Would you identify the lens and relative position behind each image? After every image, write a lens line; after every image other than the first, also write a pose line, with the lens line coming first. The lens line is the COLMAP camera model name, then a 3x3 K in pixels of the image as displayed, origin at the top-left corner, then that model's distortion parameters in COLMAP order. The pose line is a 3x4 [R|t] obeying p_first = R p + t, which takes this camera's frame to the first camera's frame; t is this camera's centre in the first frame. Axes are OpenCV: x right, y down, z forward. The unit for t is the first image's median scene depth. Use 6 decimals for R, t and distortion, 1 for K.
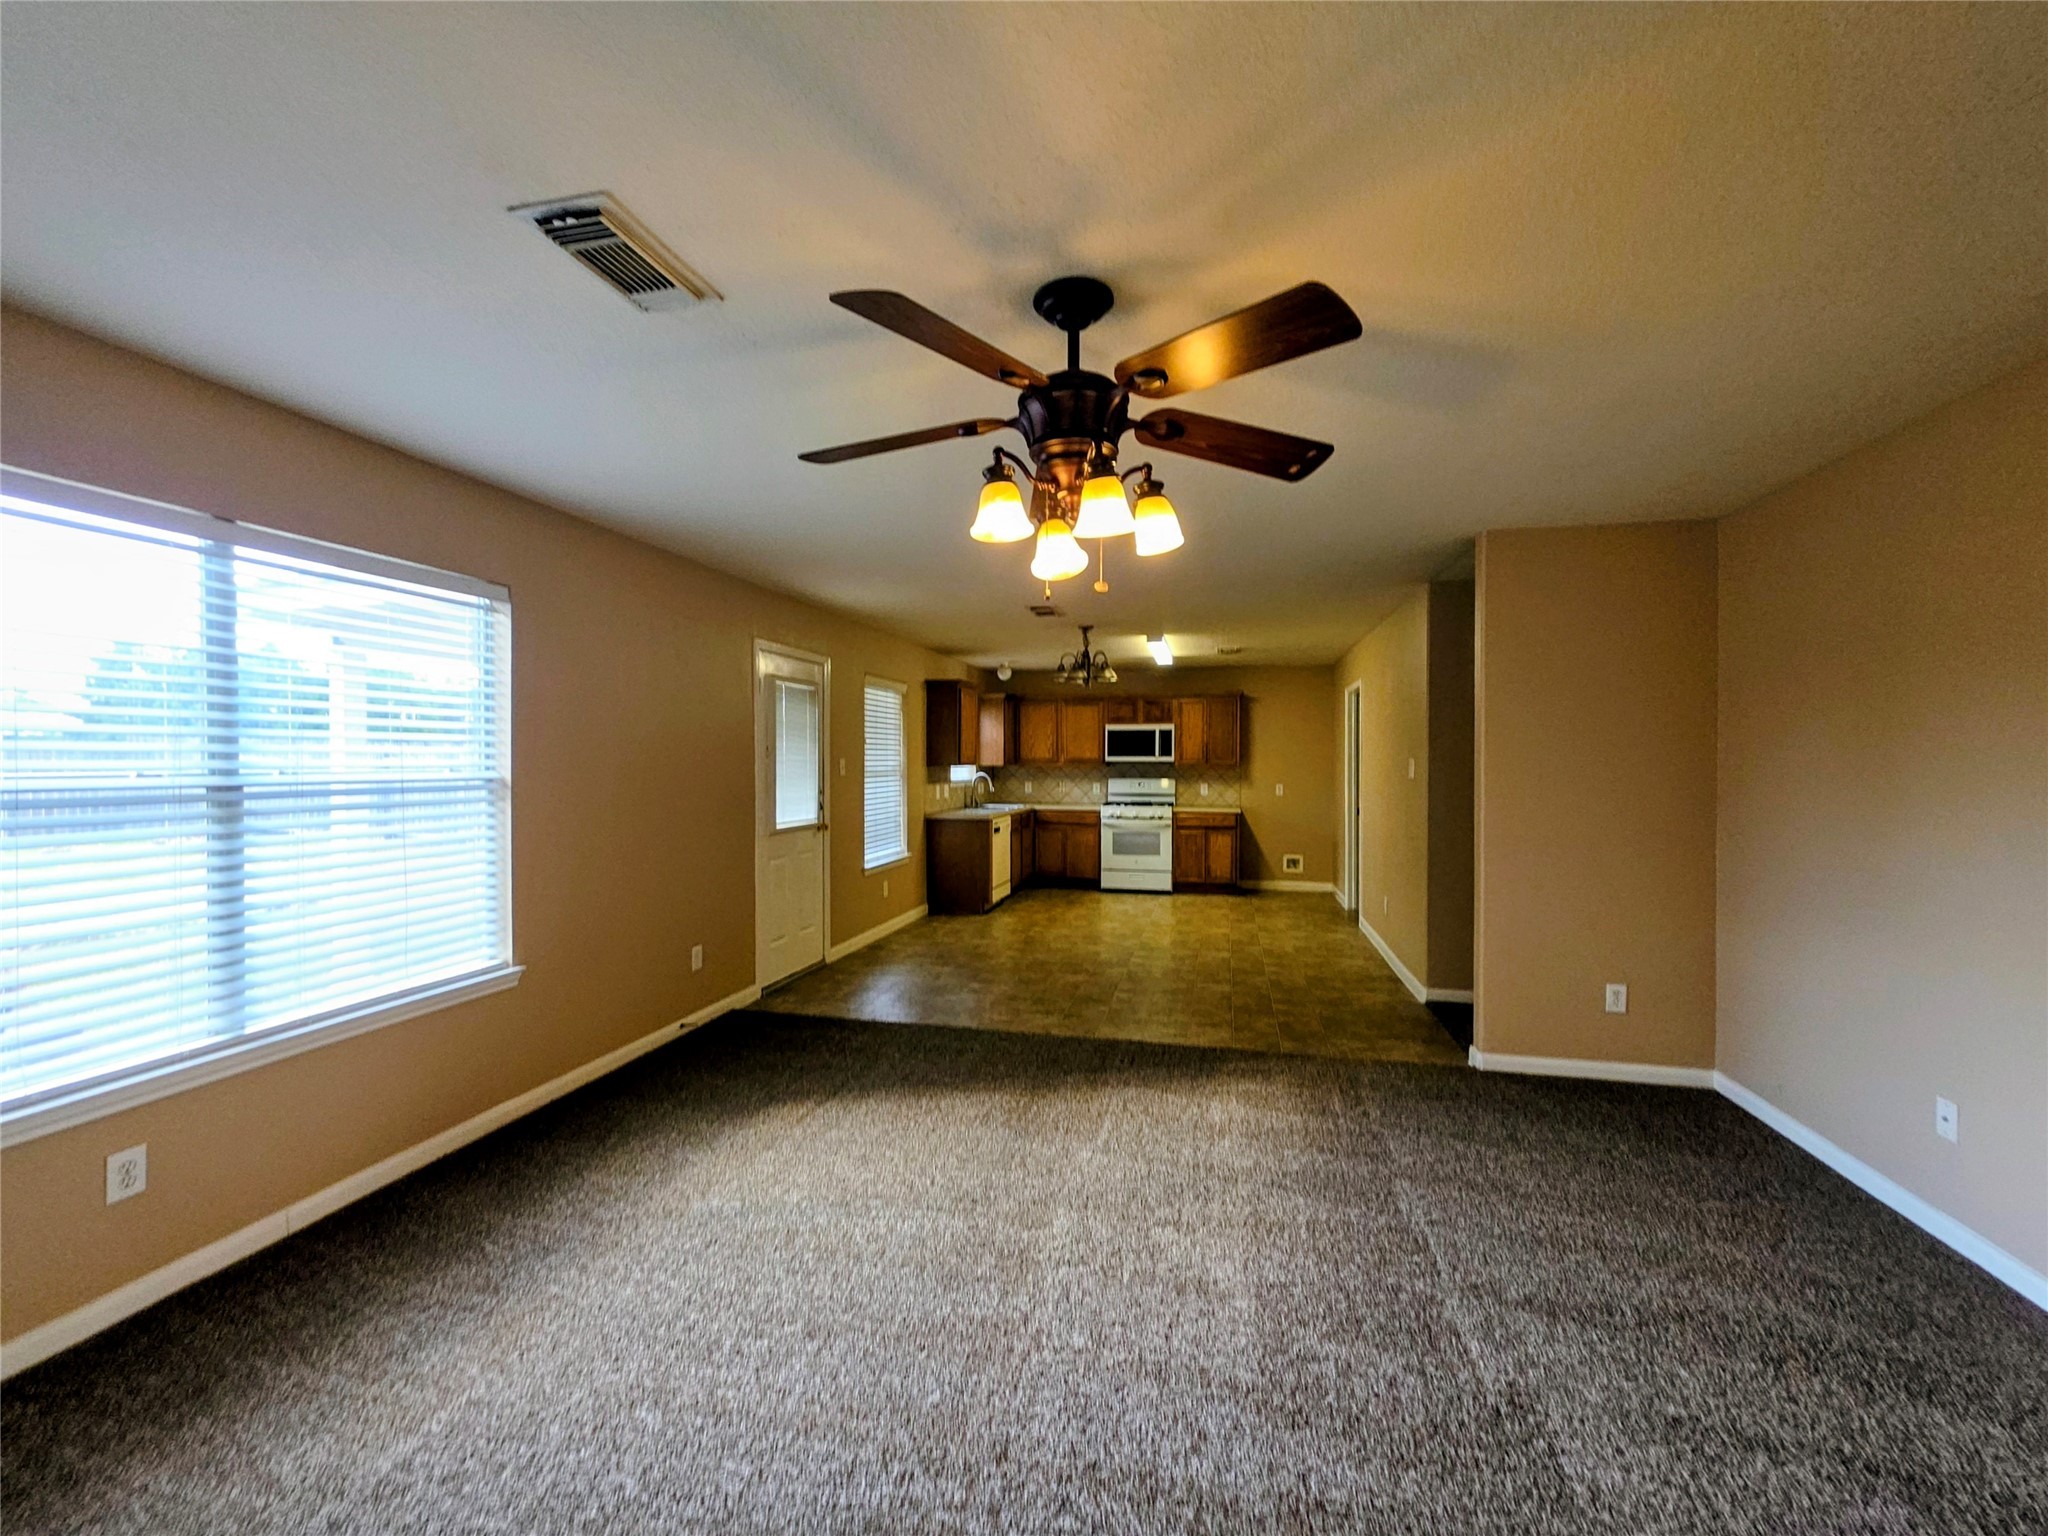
lens RADIAL K [[821.6, 0, 1031.8], [0, 821.6, 769.7], [0, 0, 1]] dist [0.008829, 0.000060]
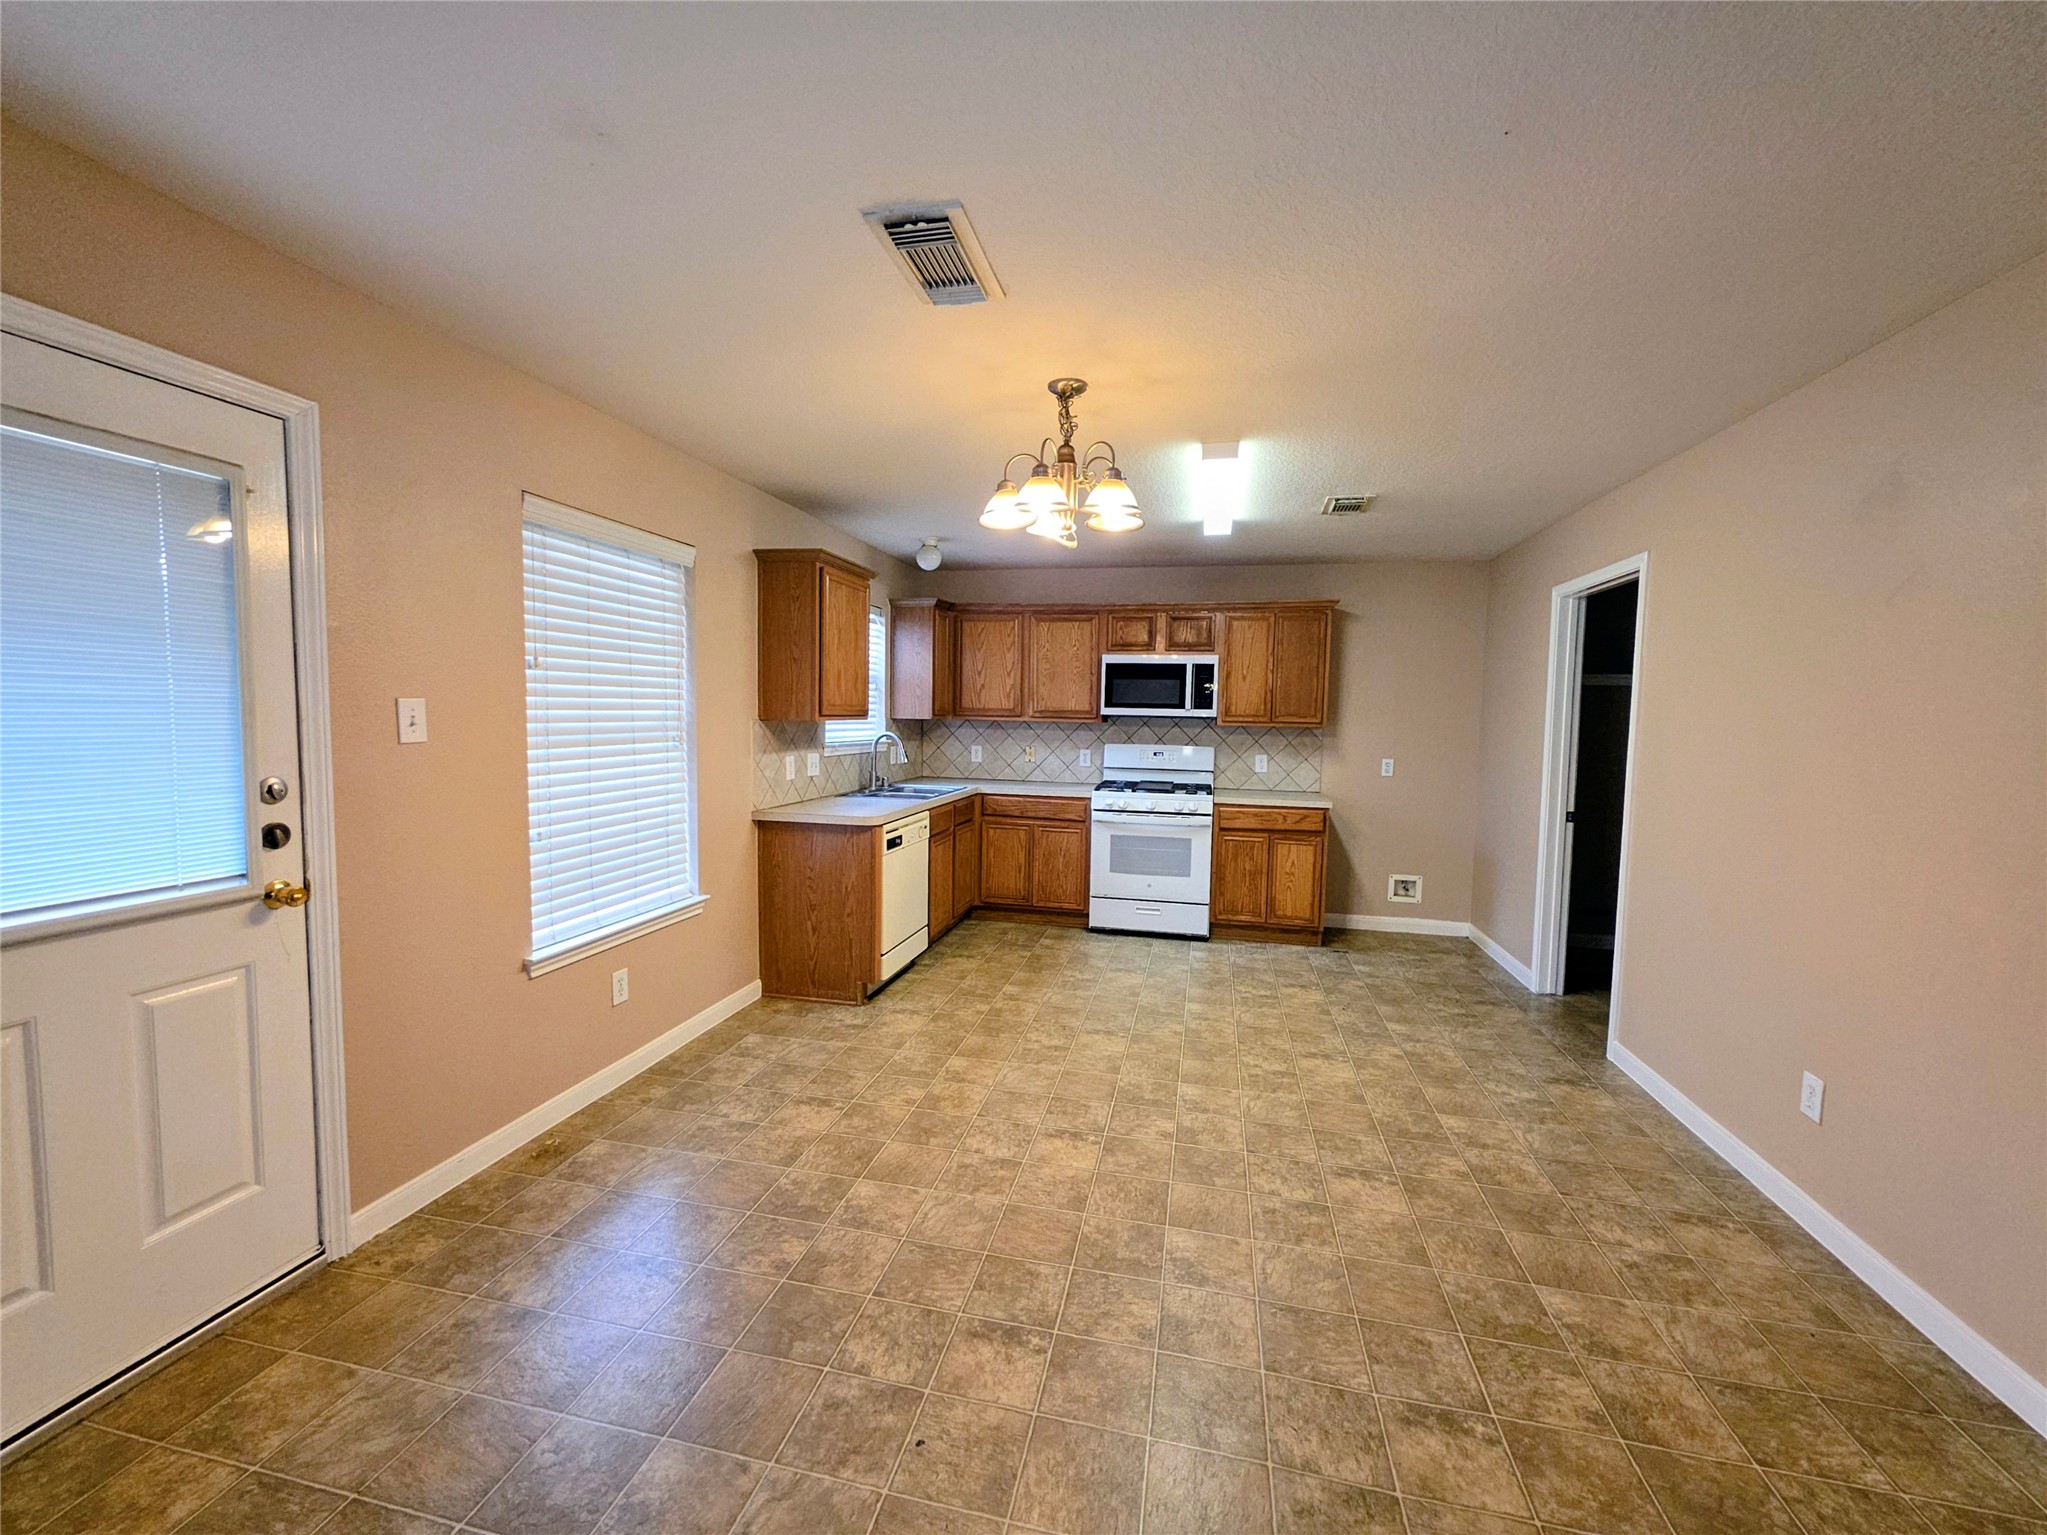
lens RADIAL K [[821.2, 0, 1031.3], [0, 821.2, 769.2], [0, 0, 1]] dist [0.008829, 0.000060]
pose [[0.999762, 0.017014, 0.013685, 0.032712], [-0.017816, 0.997988, 0.060849, -0.006238], [-0.012622, -0.061078, 0.998053, 0.417276]]
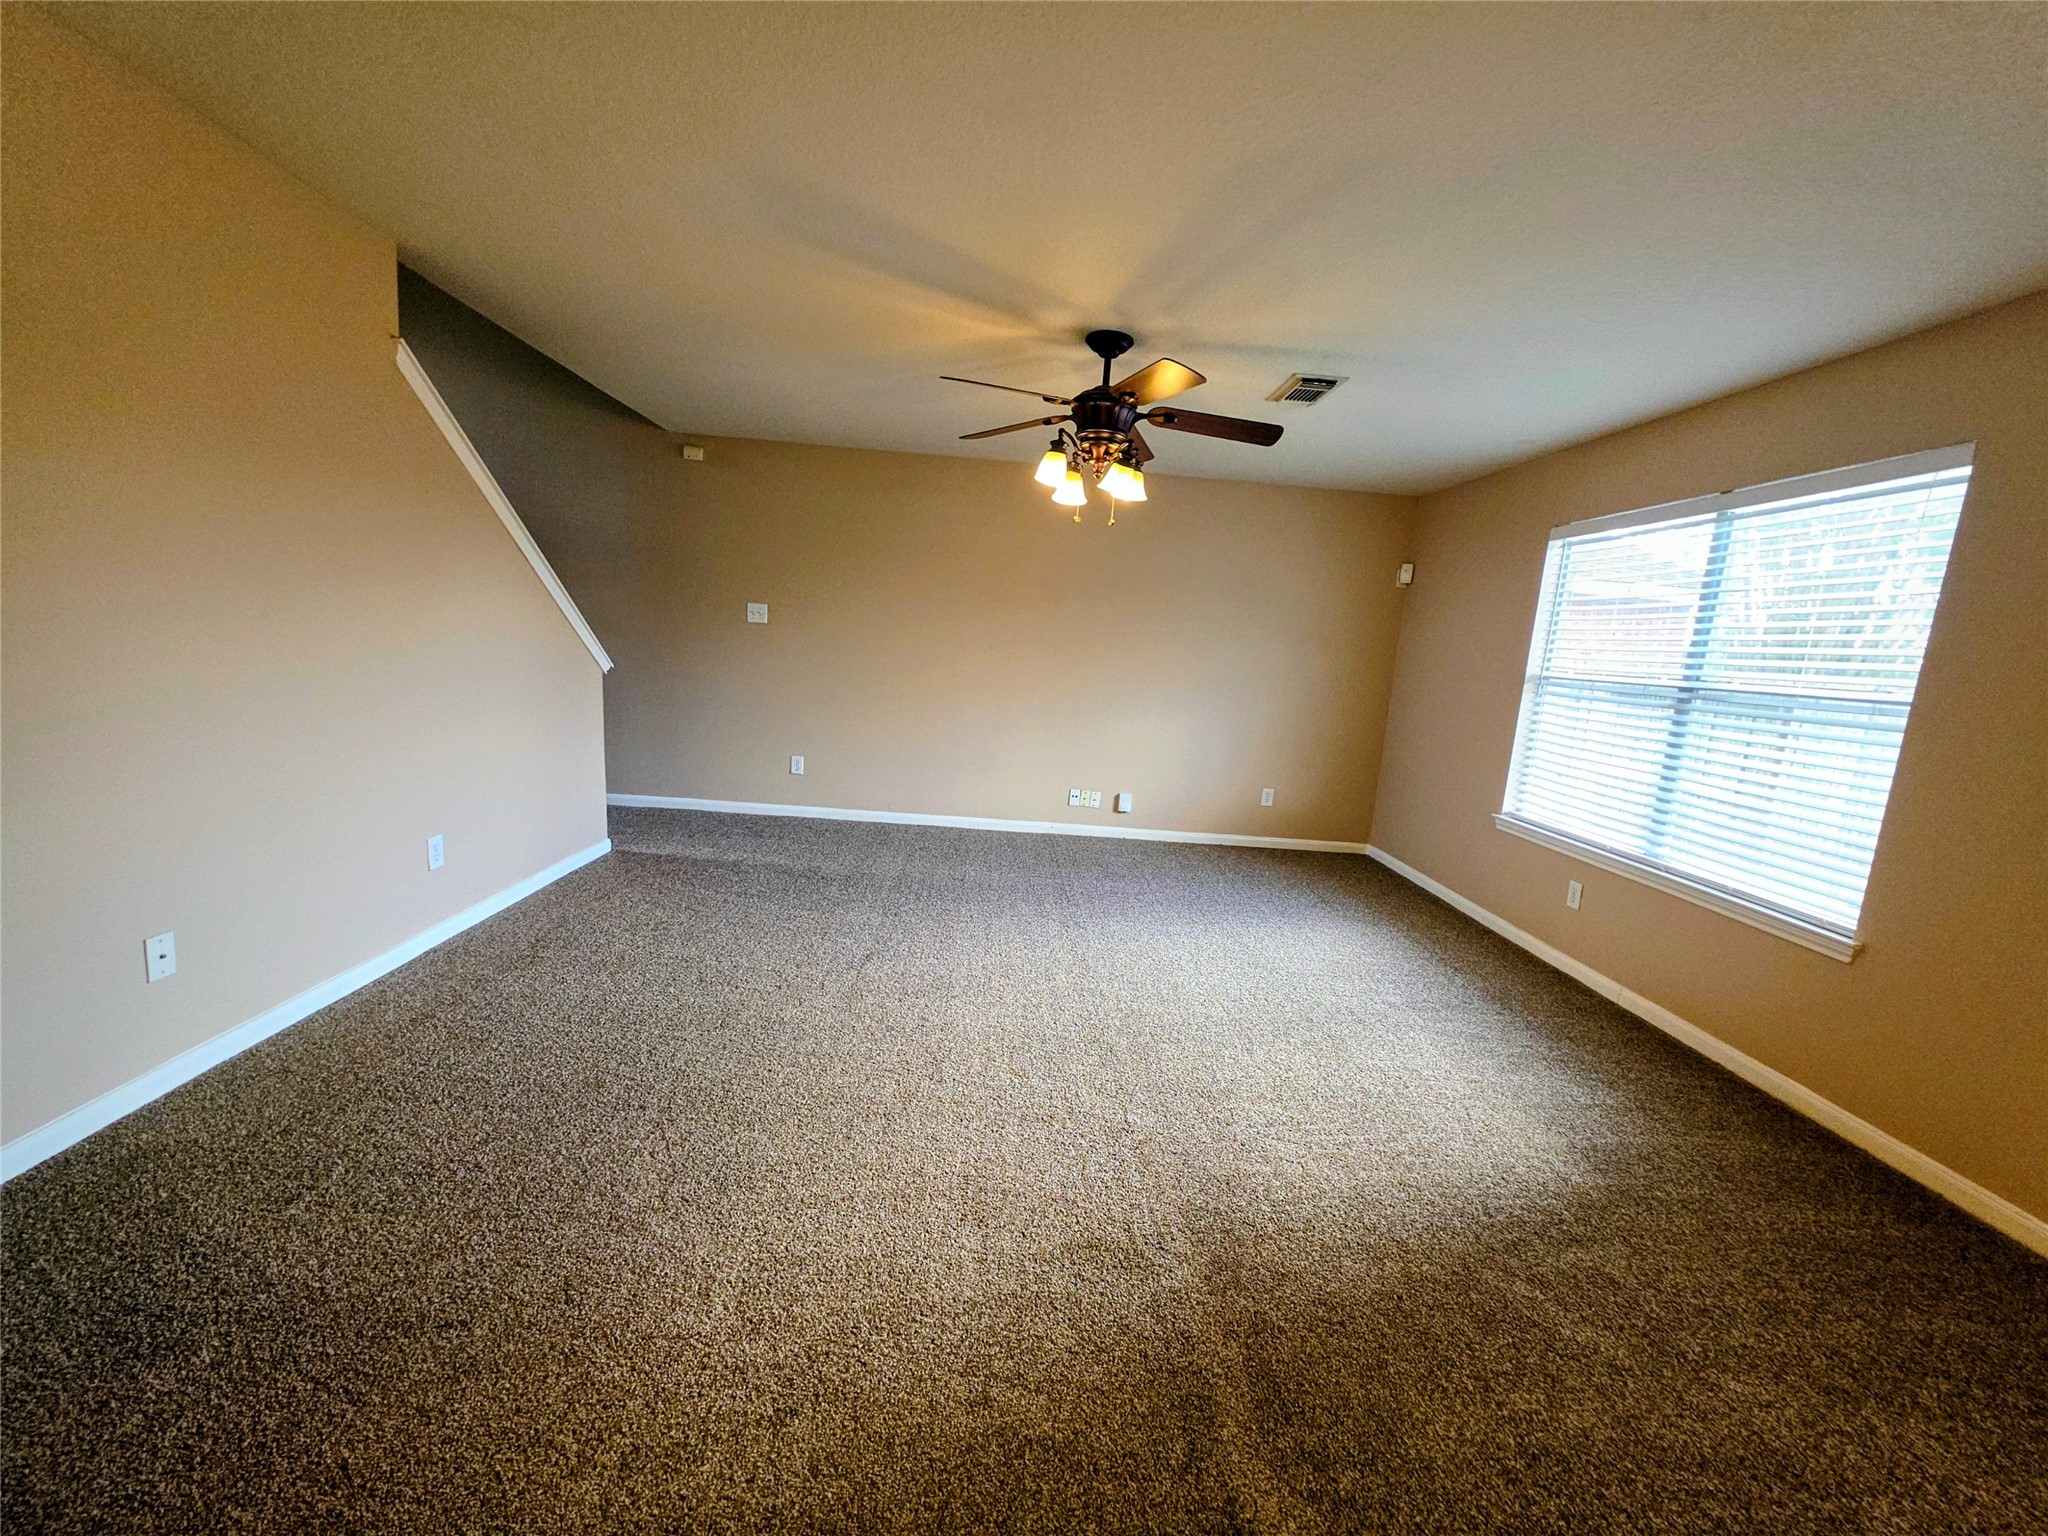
lens RADIAL K [[821.6, 0, 1031.8], [0, 821.6, 769.7], [0, 0, 1]] dist [0.008829, 0.000060]
pose [[-0.960124, -0.031599, -0.277783, 0.128389], [-0.080564, 0.982716, 0.166670, 0.003212], [0.267715, 0.182403, -0.946075, 0.545925]]
